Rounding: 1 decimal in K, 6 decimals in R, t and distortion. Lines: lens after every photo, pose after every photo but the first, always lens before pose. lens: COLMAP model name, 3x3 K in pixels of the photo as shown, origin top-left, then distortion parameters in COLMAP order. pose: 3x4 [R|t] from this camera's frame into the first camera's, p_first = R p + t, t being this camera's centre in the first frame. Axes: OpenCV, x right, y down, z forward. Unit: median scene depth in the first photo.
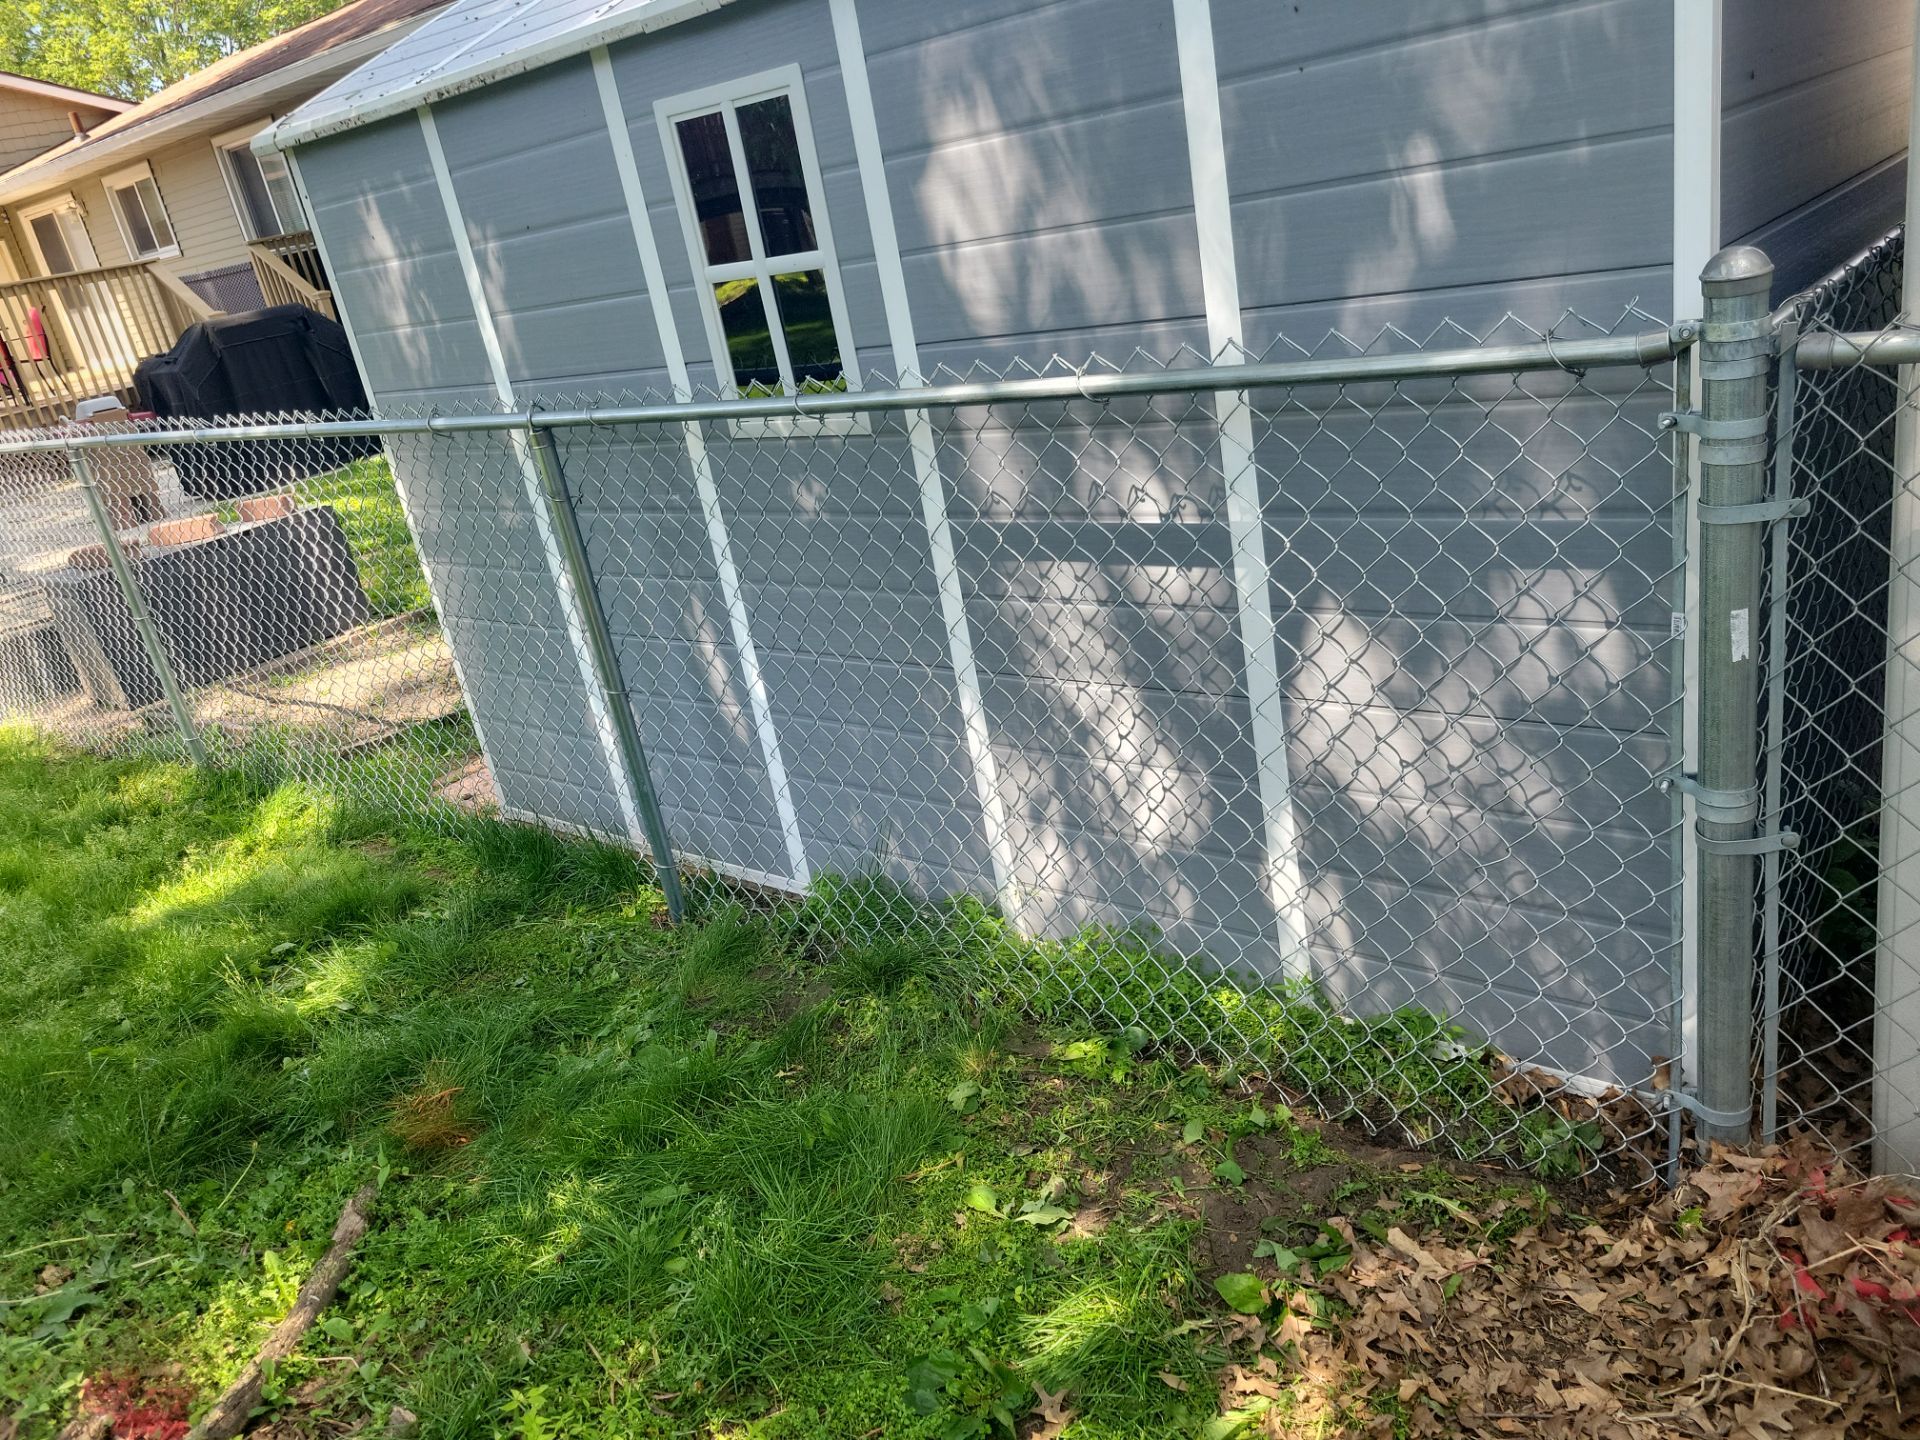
lens RADIAL K [[1513.1, 0, 923.5], [0, 1513.1, 804.1], [0, 0, 1]] dist [0.050078, -0.043906]
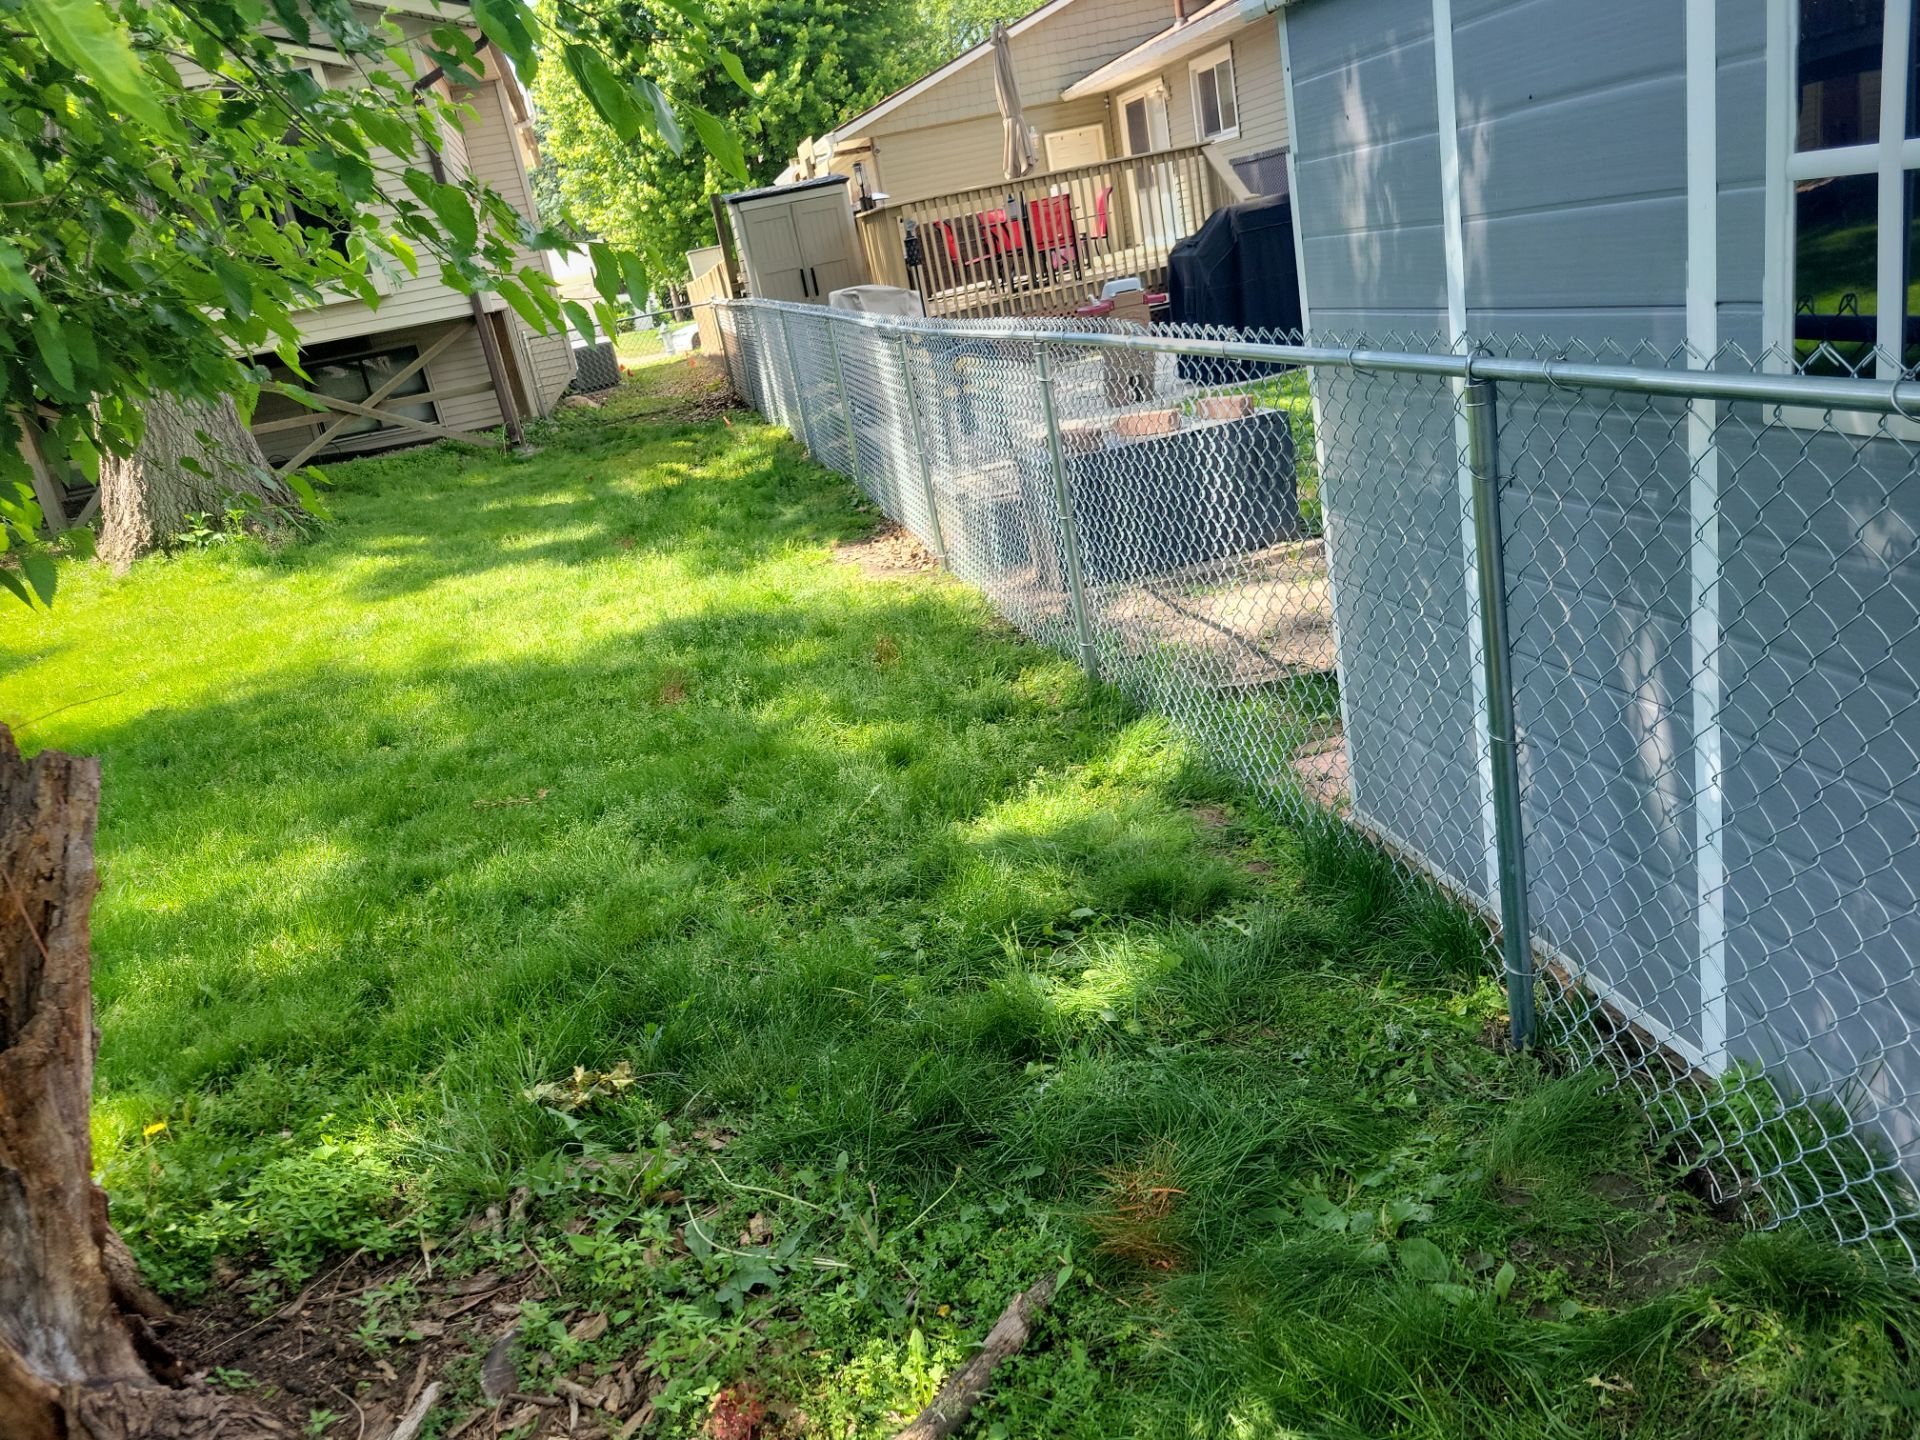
lens RADIAL K [[1513.1, 0, 923.5], [0, 1513.1, 804.1], [0, 0, 1]] dist [0.050078, -0.043906]
pose [[0.812074, 0.231426, -0.535704, -0.023072], [-0.194127, 0.972851, 0.125998, -0.073445], [0.550319, 0.001674, 0.834953, 0.196450]]
